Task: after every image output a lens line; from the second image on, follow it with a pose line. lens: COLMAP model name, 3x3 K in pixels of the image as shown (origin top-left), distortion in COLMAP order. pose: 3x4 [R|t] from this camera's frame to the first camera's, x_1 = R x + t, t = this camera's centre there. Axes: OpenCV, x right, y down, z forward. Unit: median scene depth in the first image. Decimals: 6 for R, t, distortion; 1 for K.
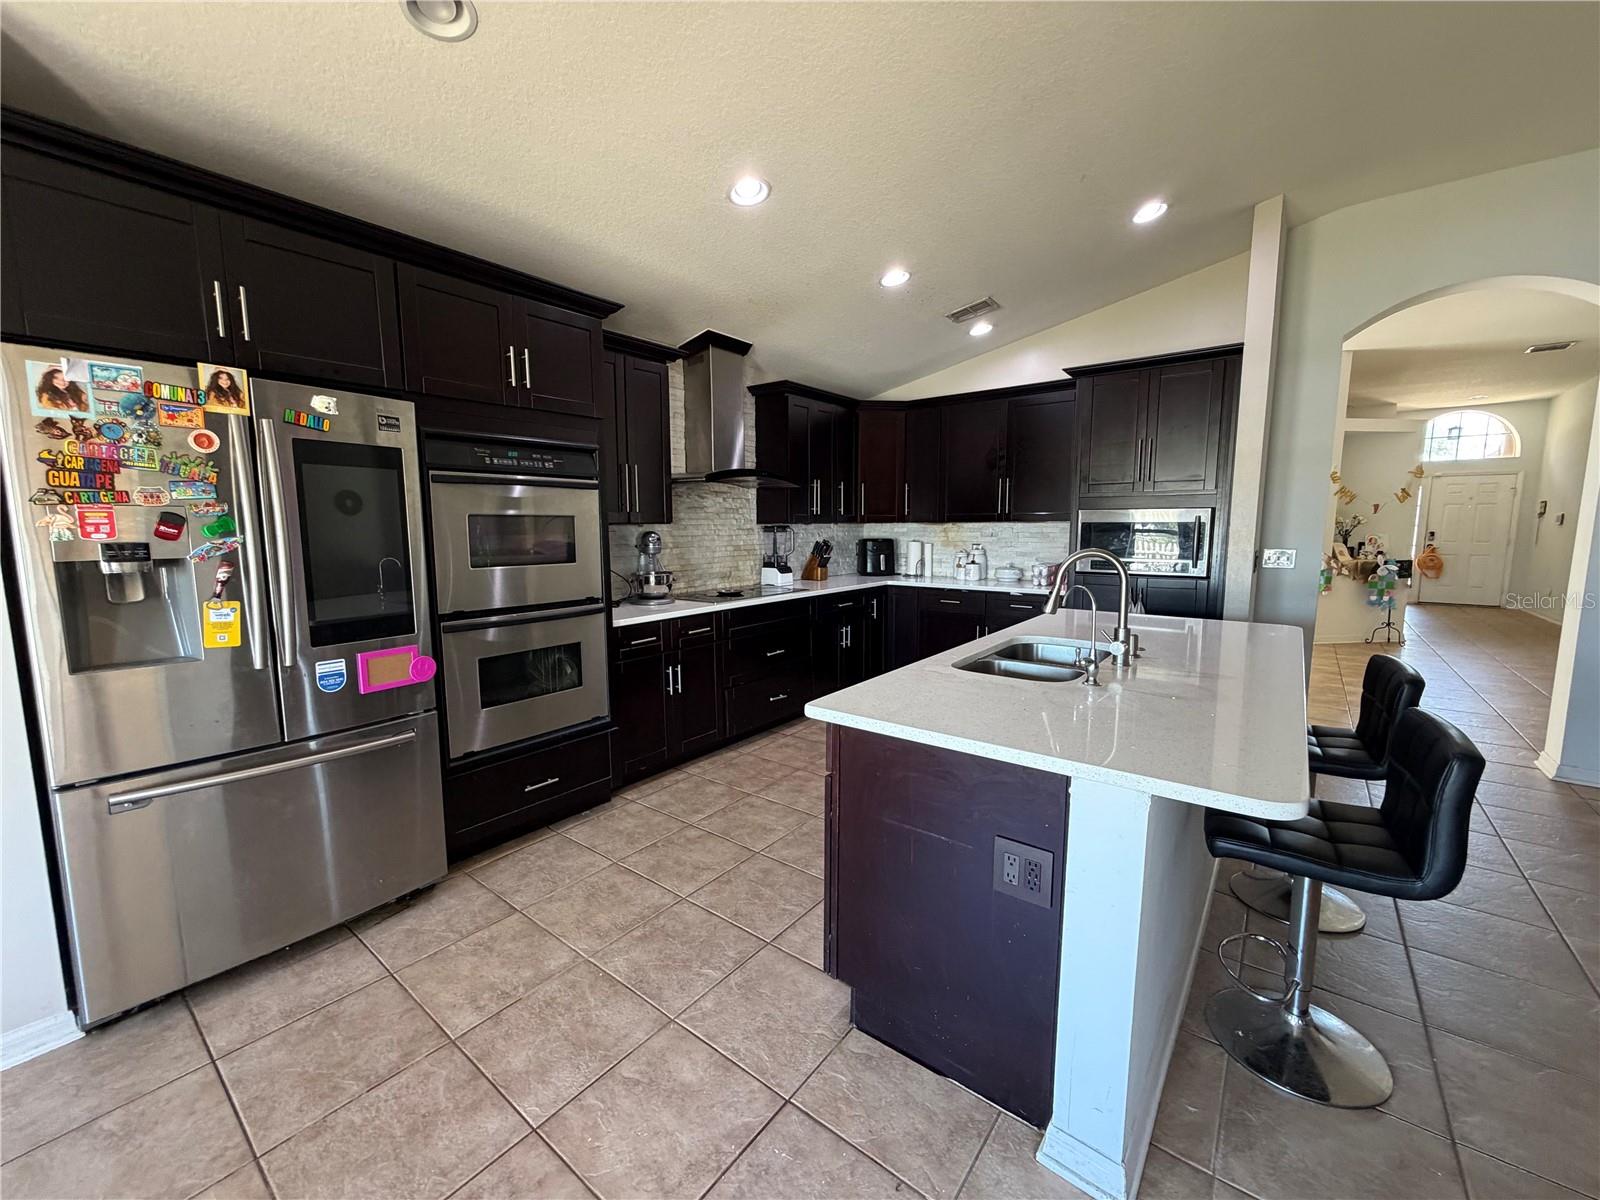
lens RADIAL K [[638.6, 0, 795.1], [0, 638.6, 601.5], [0, 0, 1]] dist [-0.000576, 0.000212]
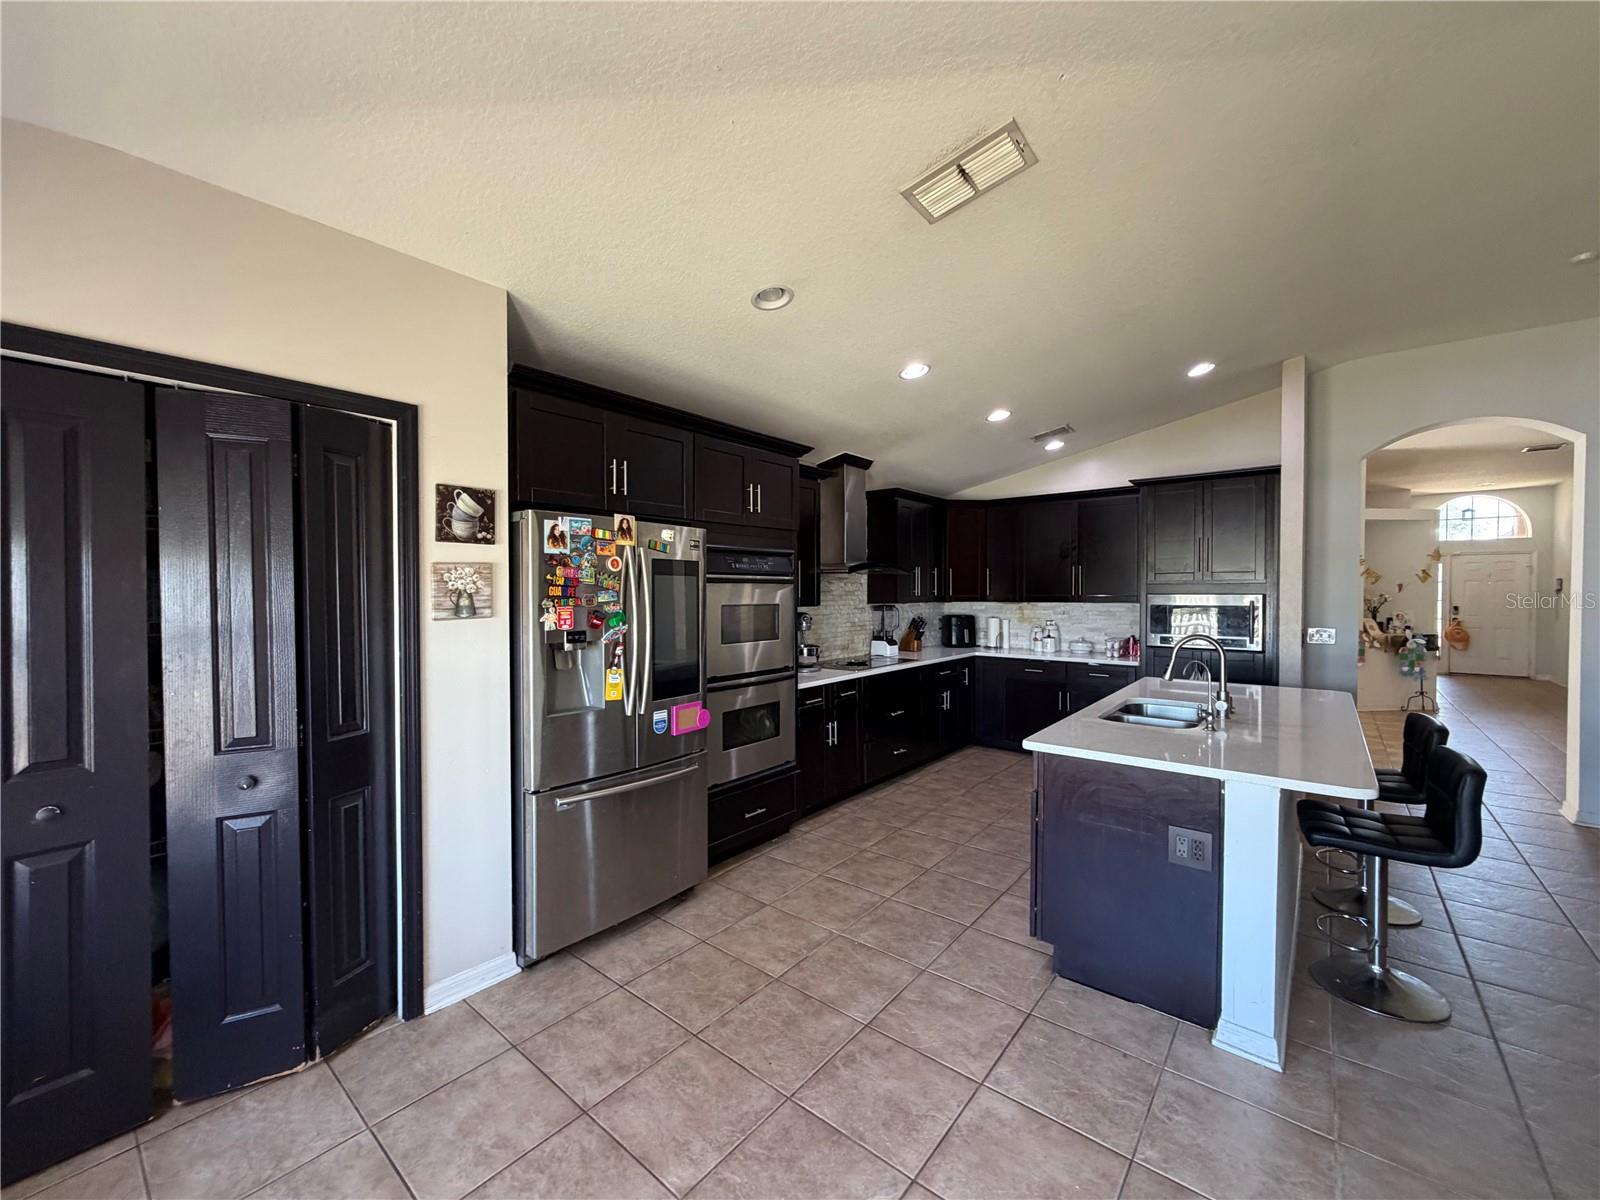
lens RADIAL K [[638.6, 0, 795.1], [0, 638.6, 601.5], [0, 0, 1]] dist [-0.000576, 0.000212]
pose [[0.999699, 0.002357, -0.024426, -0.270033], [-0.004895, 0.994523, -0.104401, -0.002026], [0.024046, 0.104490, 0.994235, -0.298014]]
